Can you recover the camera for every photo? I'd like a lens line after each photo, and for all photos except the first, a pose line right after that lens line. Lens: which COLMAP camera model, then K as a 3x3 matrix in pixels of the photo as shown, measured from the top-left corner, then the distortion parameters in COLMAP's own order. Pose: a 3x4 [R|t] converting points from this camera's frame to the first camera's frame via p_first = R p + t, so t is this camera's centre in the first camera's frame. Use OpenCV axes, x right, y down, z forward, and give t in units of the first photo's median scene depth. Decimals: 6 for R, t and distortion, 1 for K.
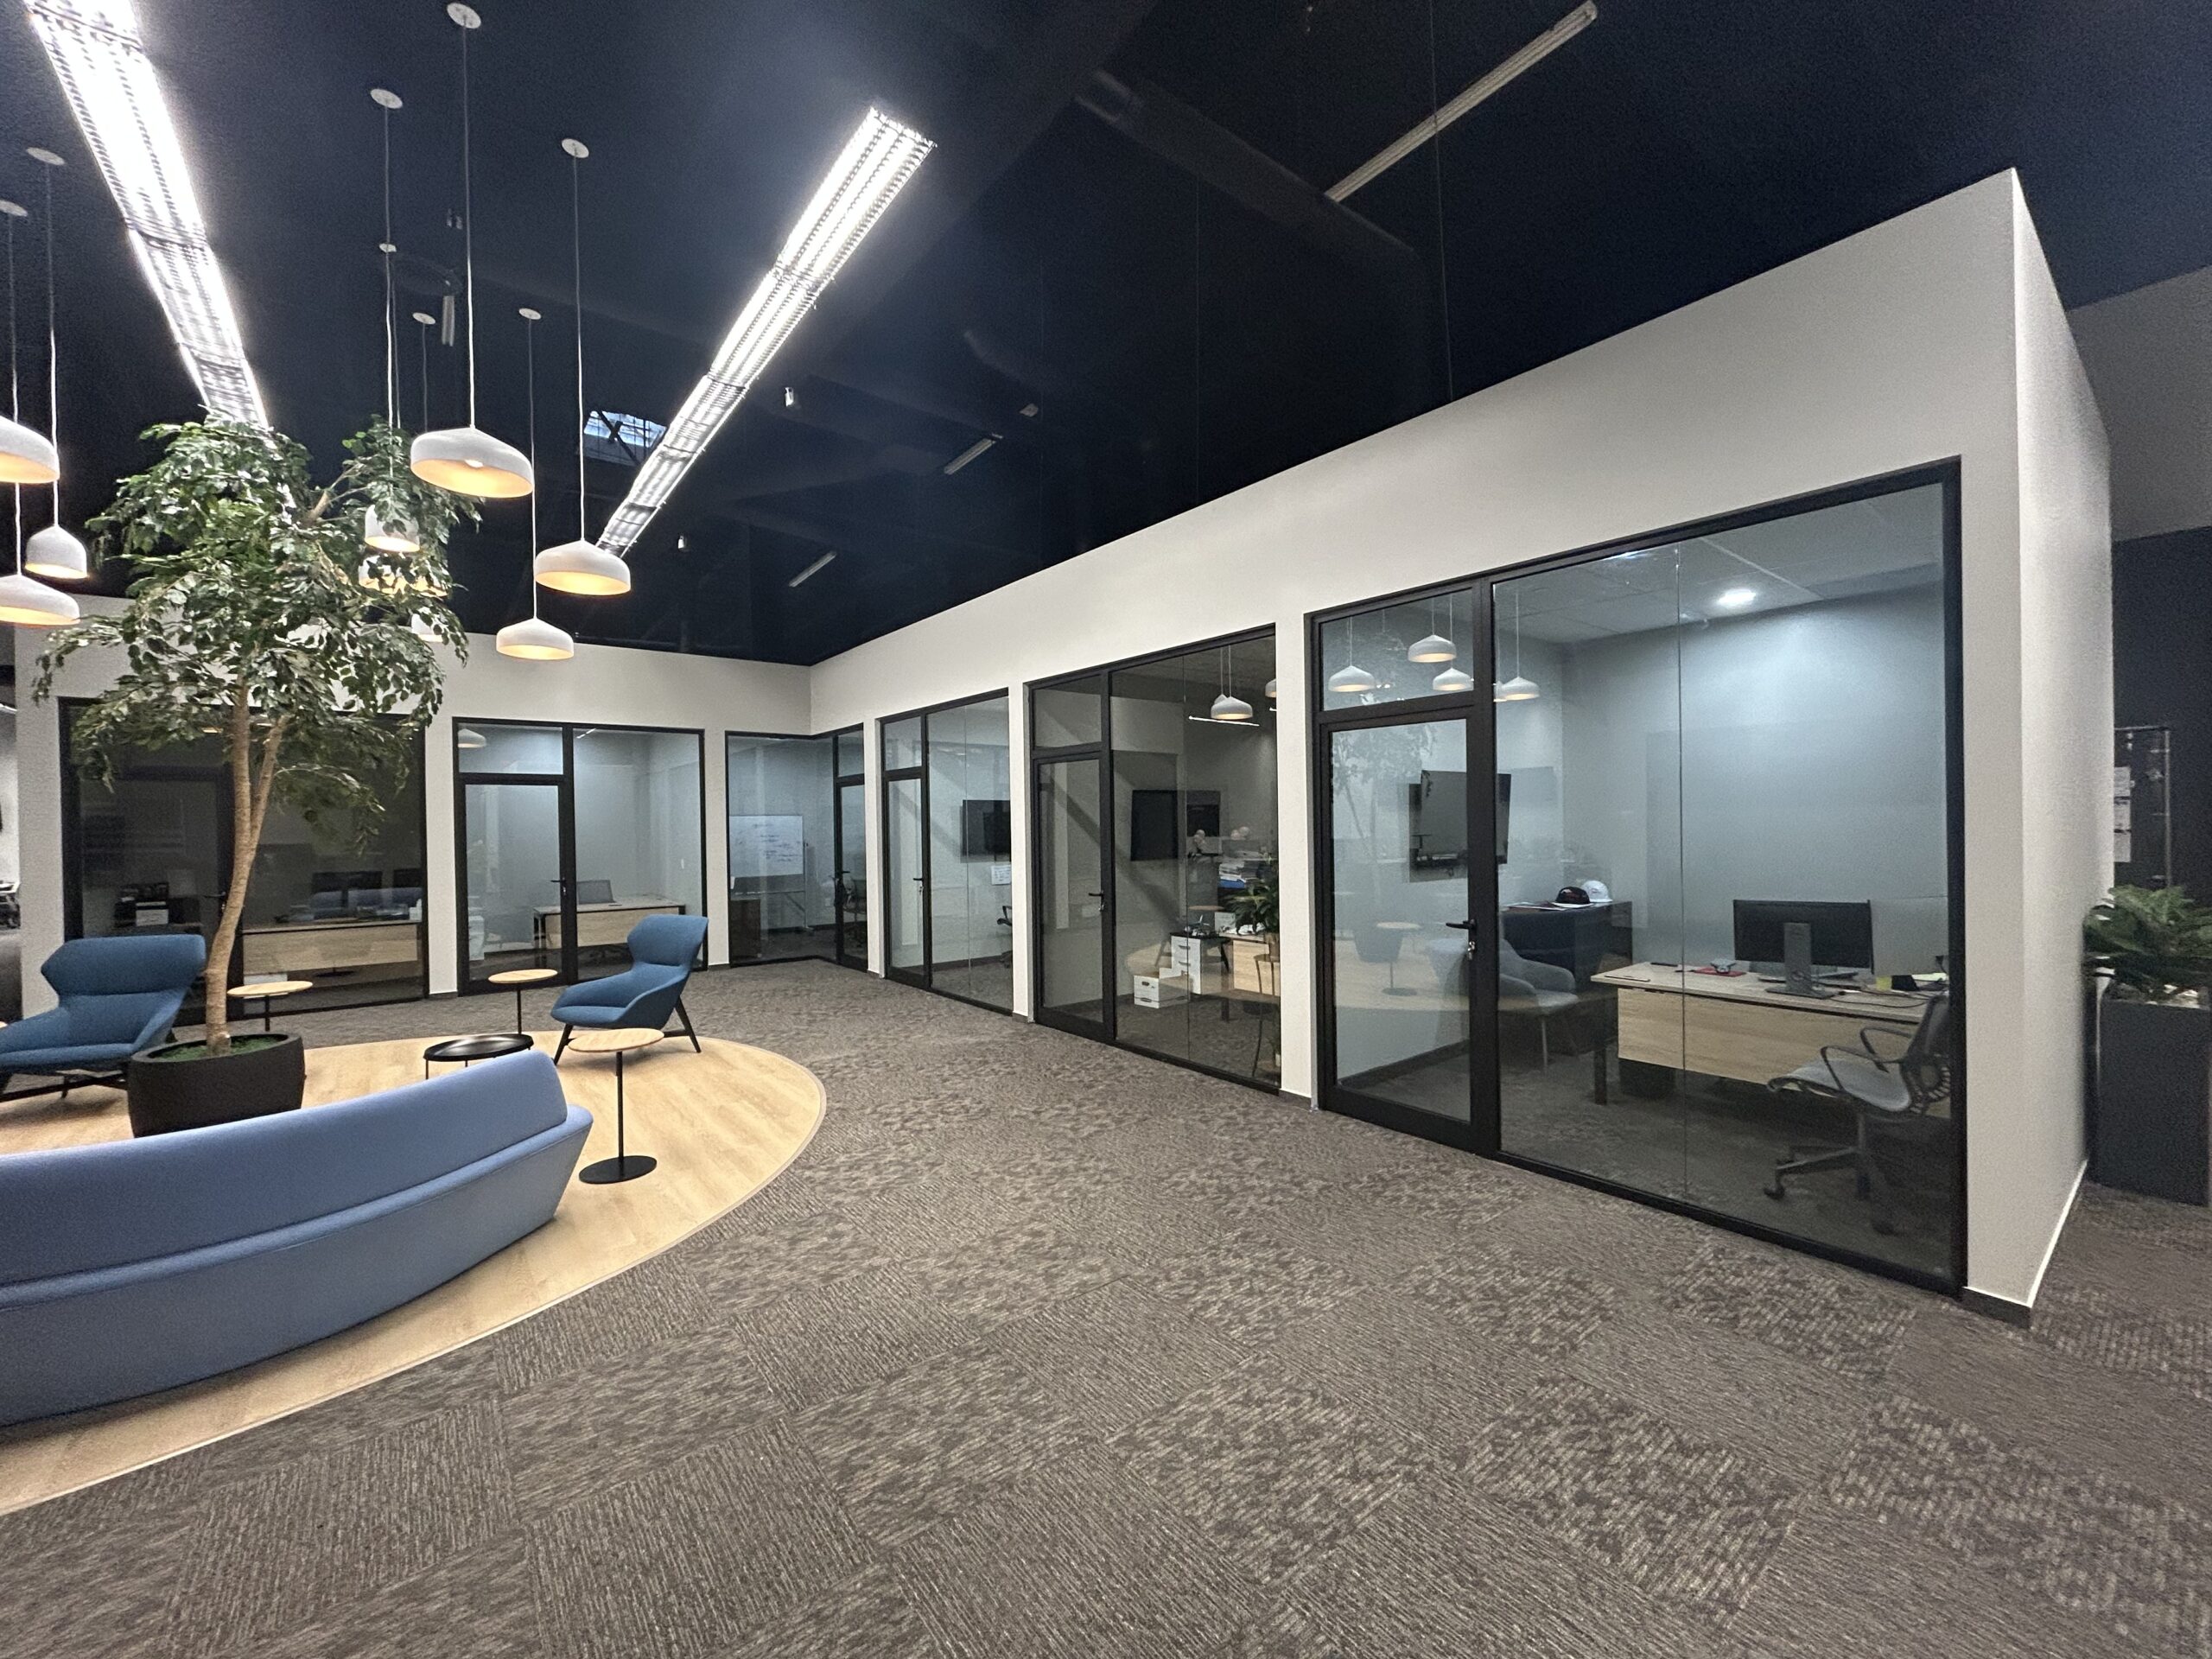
lens RADIAL K [[889.8, 0, 1106.0], [0, 889.8, 829.5], [0, 0, 1]] dist [-0.000956, -0.000403]
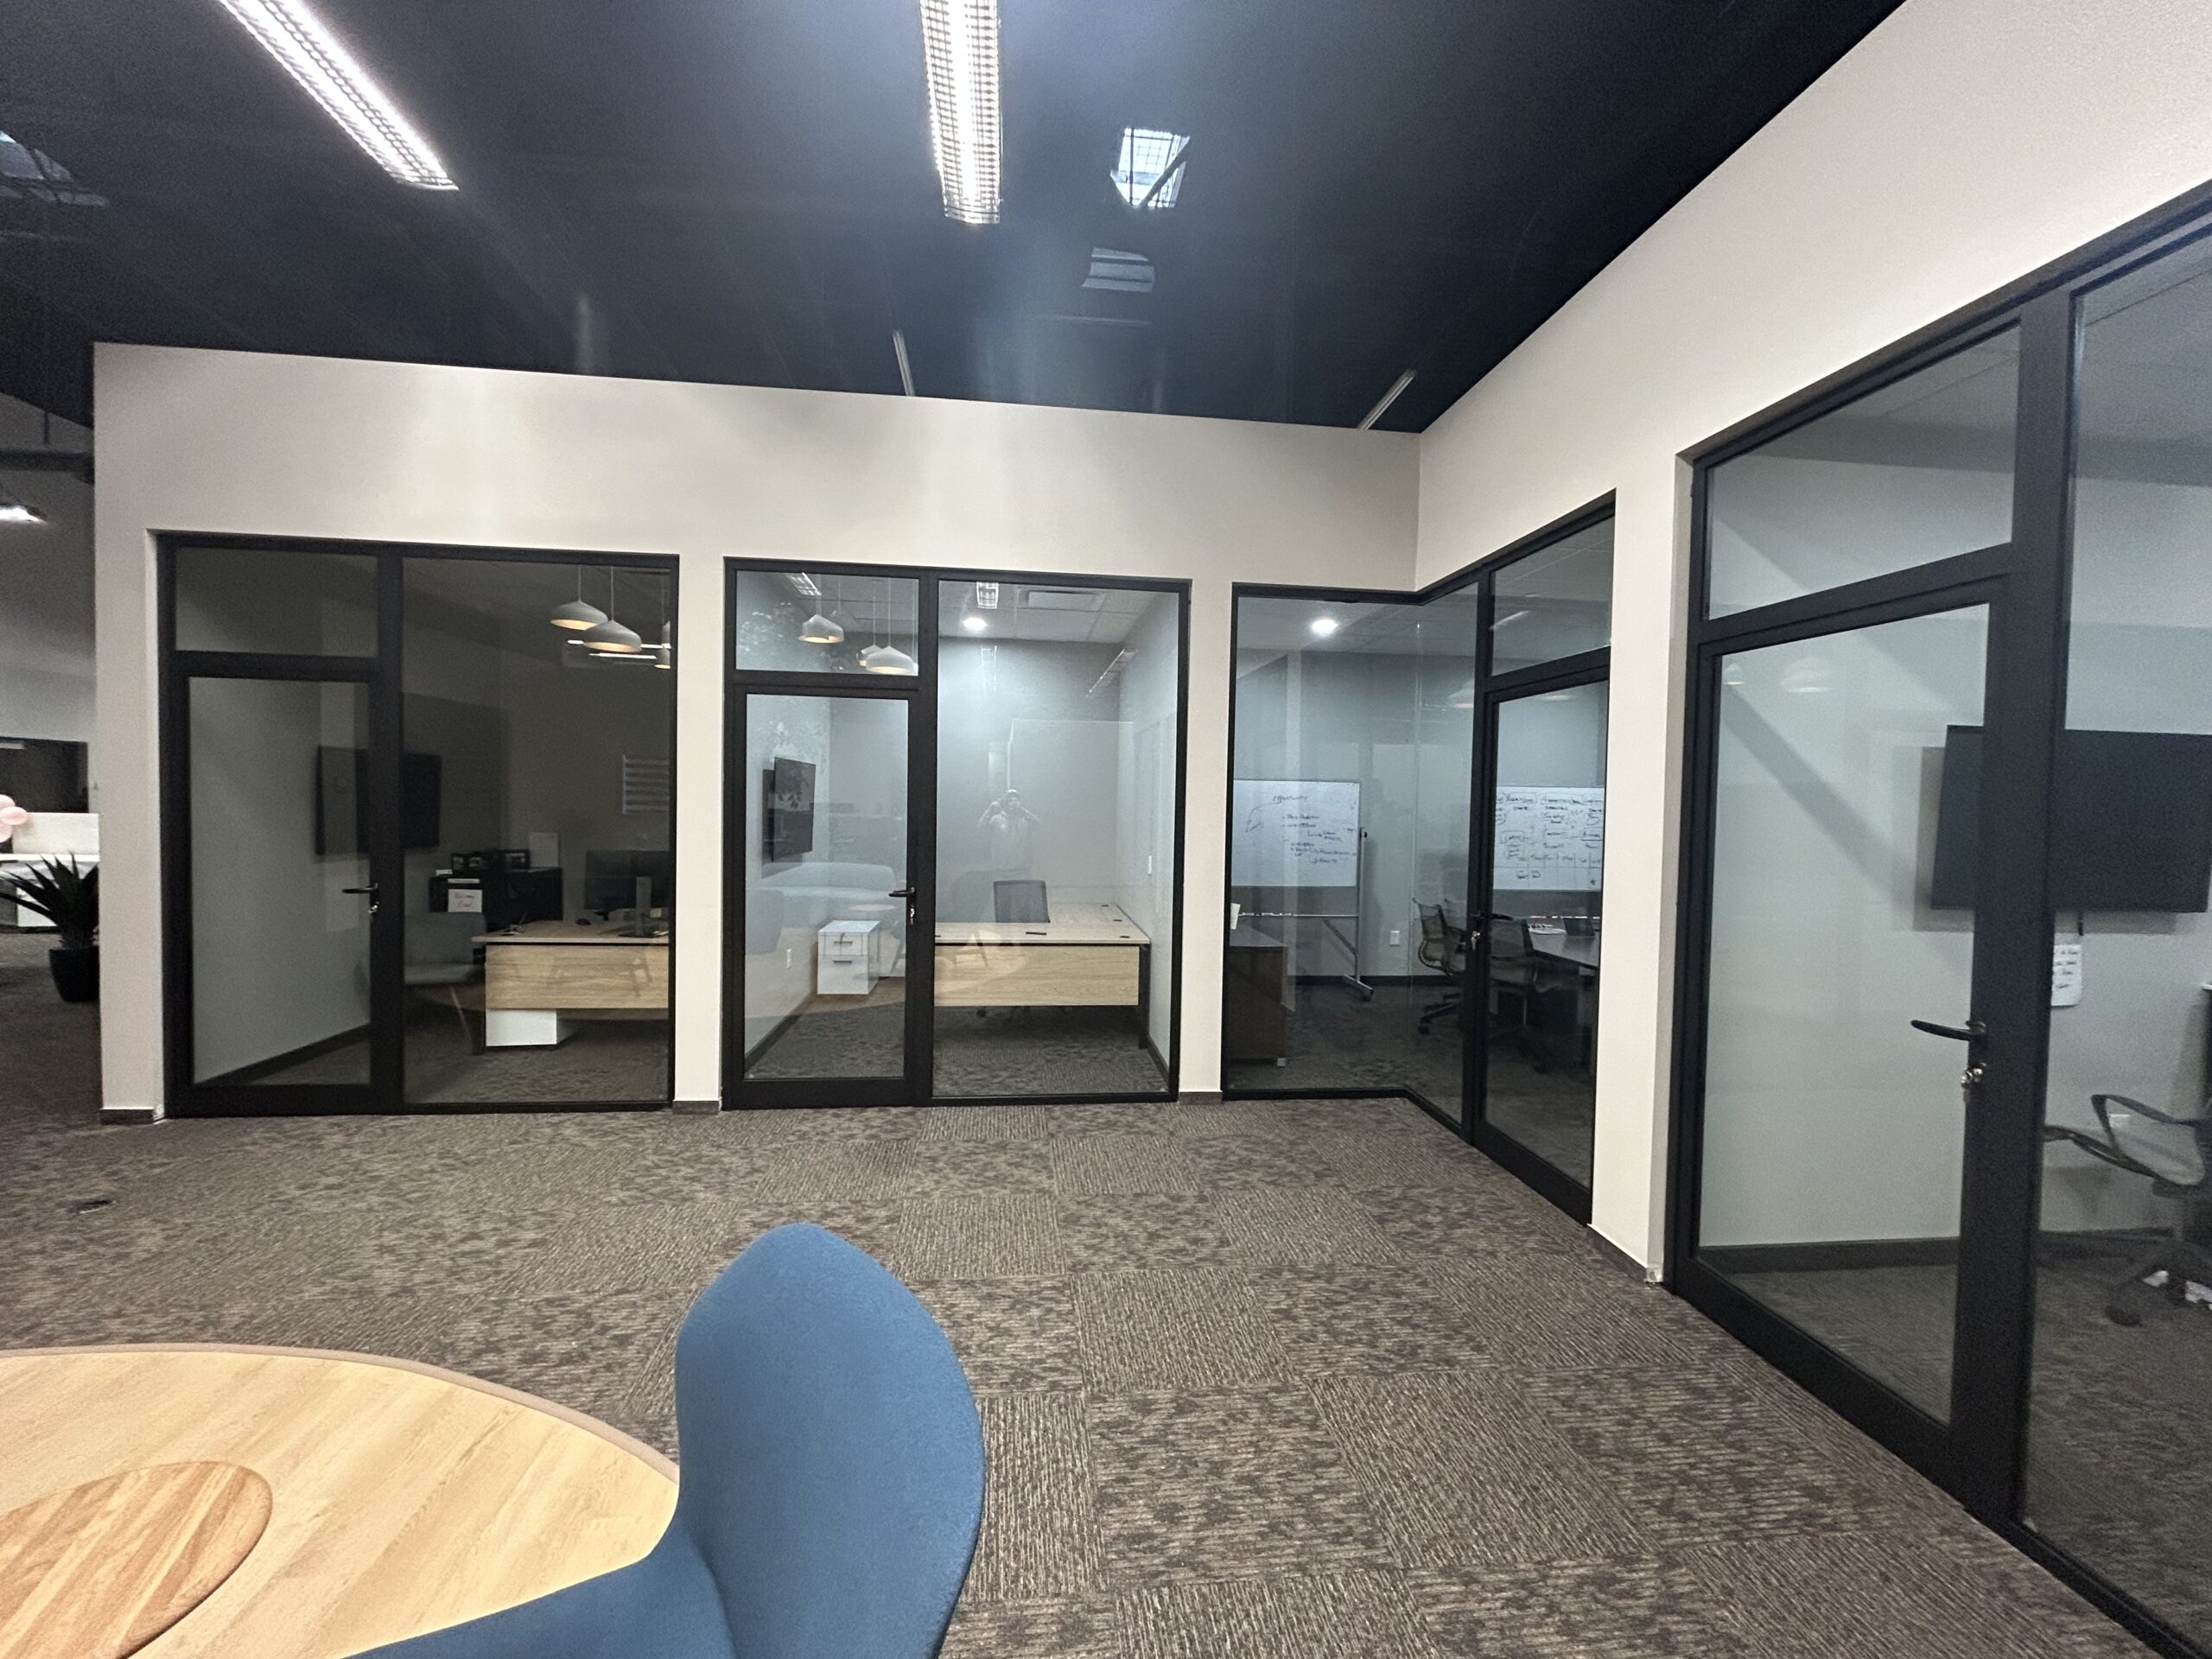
lens RADIAL K [[881.4, 0, 1106.0], [0, 881.4, 829.5], [0, 0, 1]] dist [0.008164, -0.006170]
pose [[0.846910, 0.047441, -0.529616, -0.478985], [-0.035571, 0.998836, 0.032590, 0.004508], [0.530546, -0.008762, 0.847611, 1.171151]]
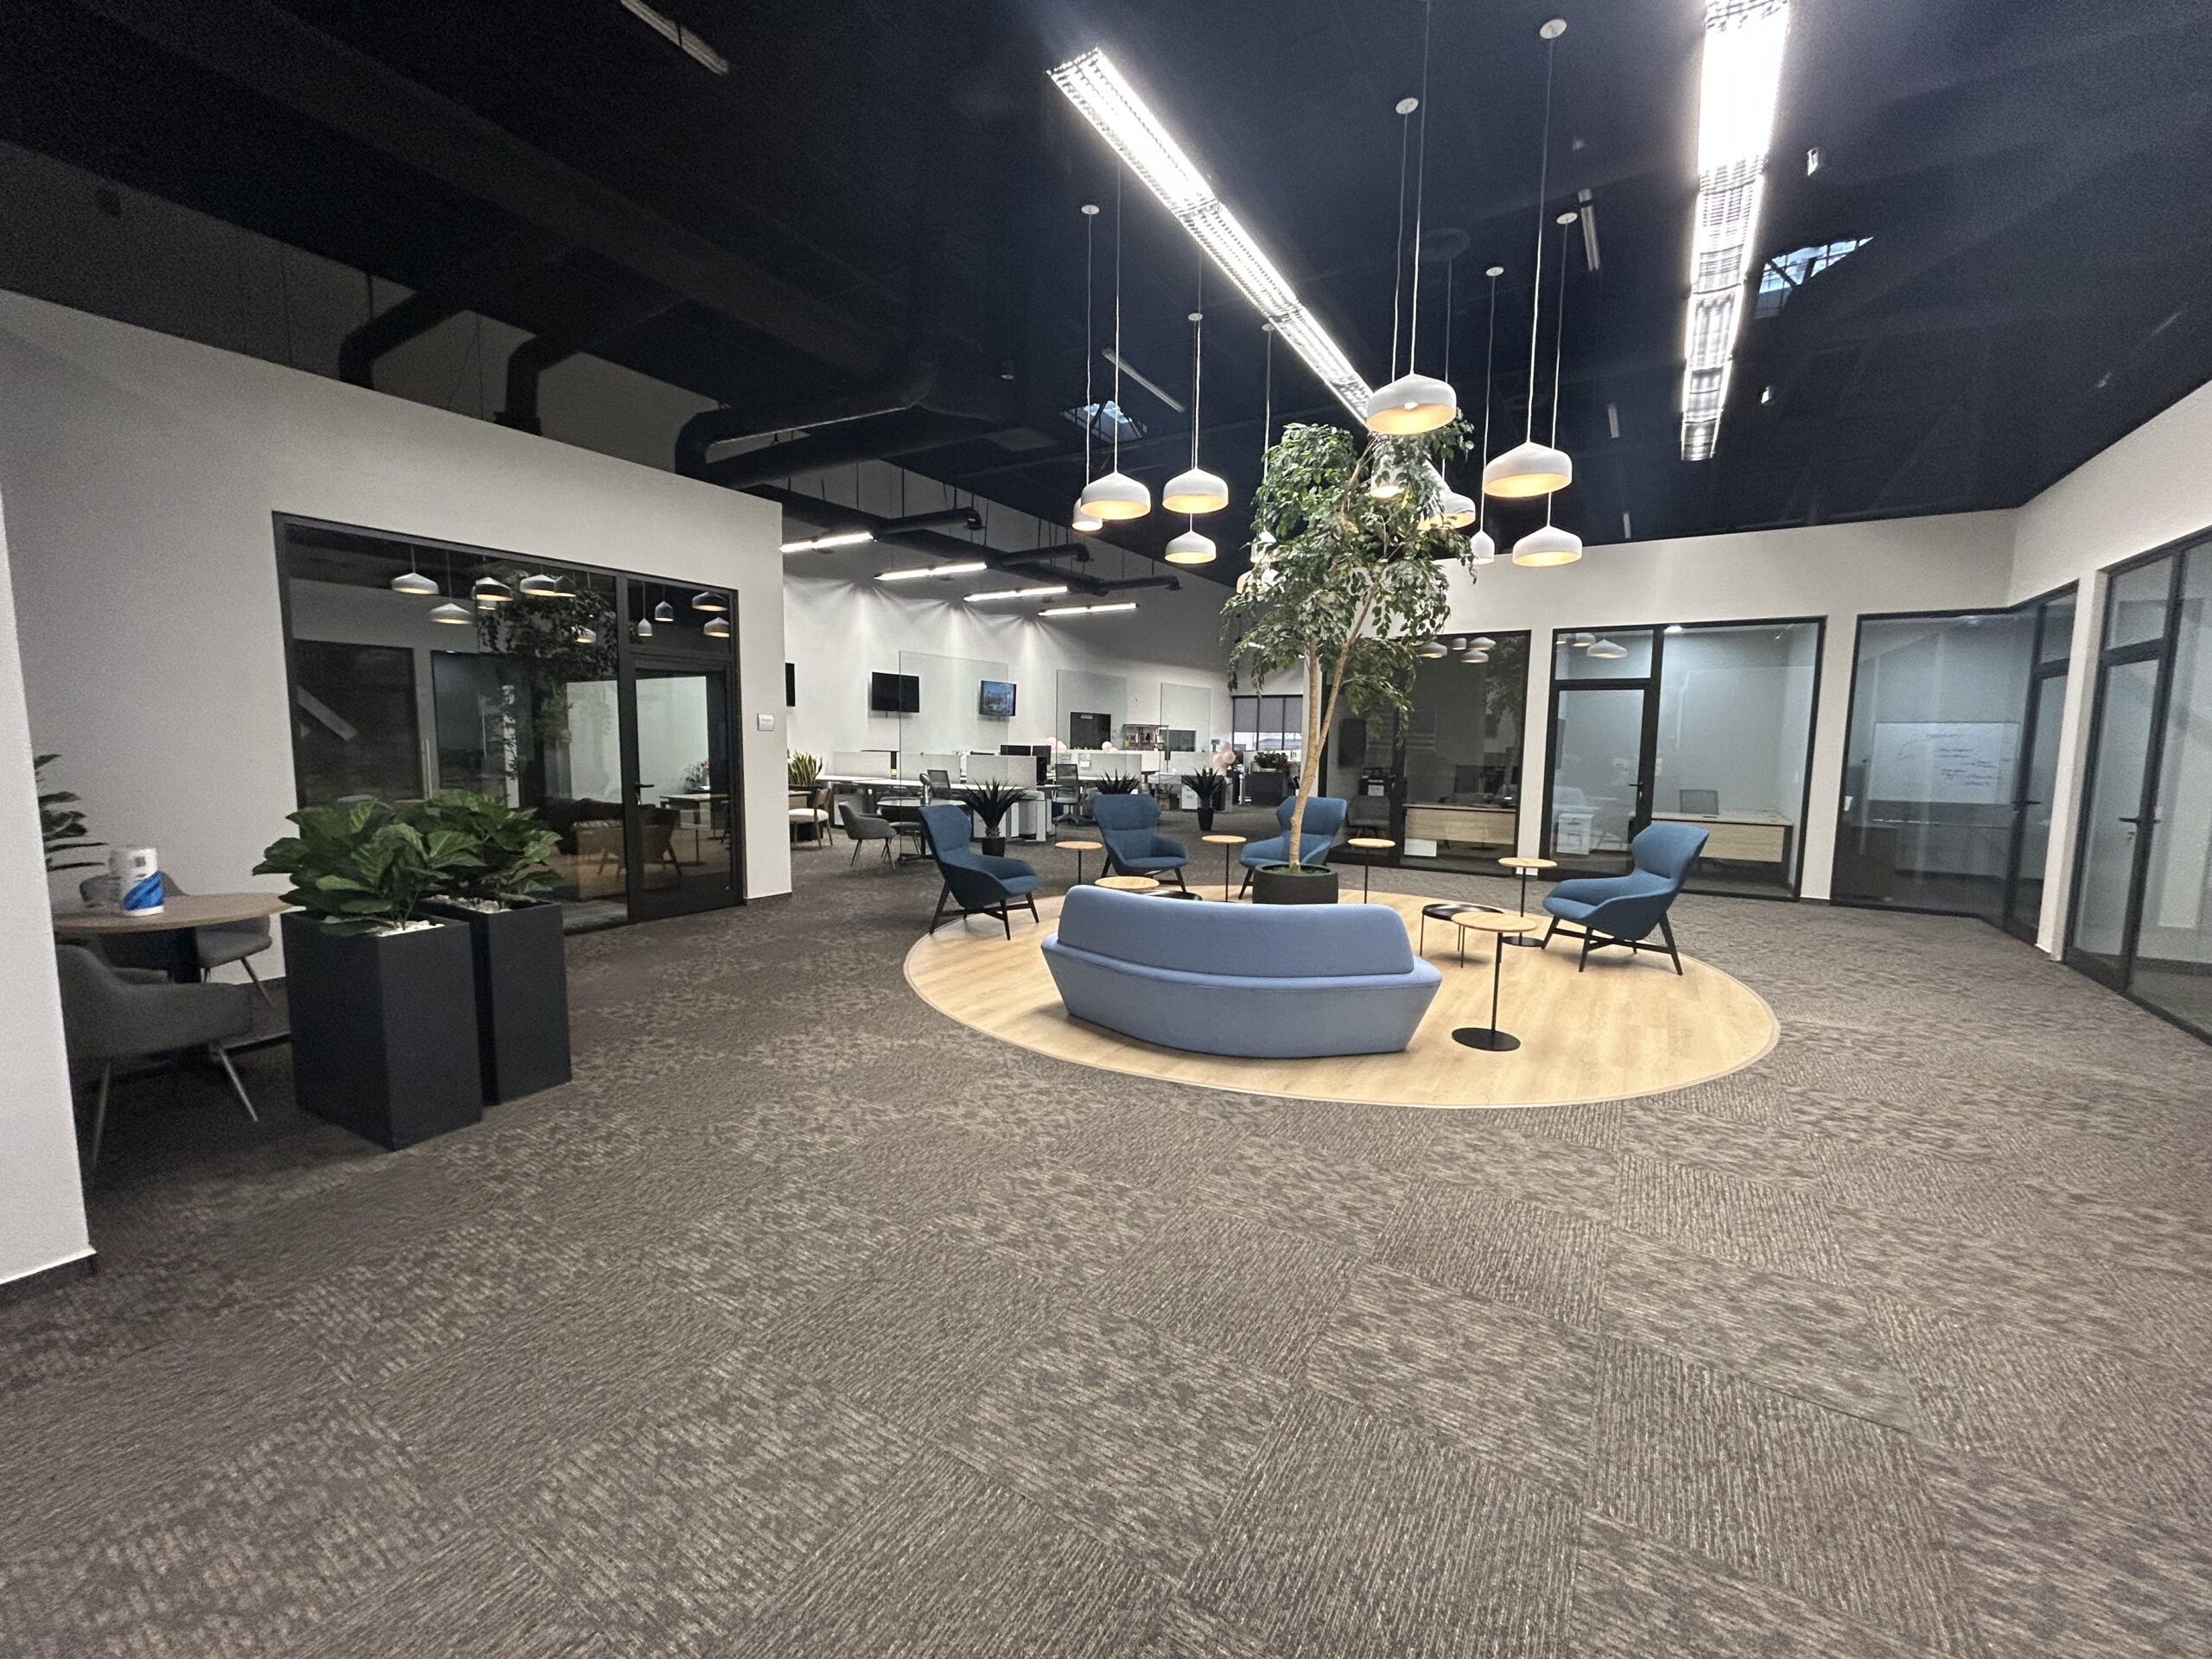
lens RADIAL K [[889.8, 0, 1106.0], [0, 889.8, 829.5], [0, 0, 1]] dist [-0.000956, -0.000403]
pose [[0.338937, 0.116108, -0.933617, 0.232826], [-0.023905, 0.993098, 0.114827, 0.012170], [0.940505, -0.016601, 0.339373, 0.165458]]
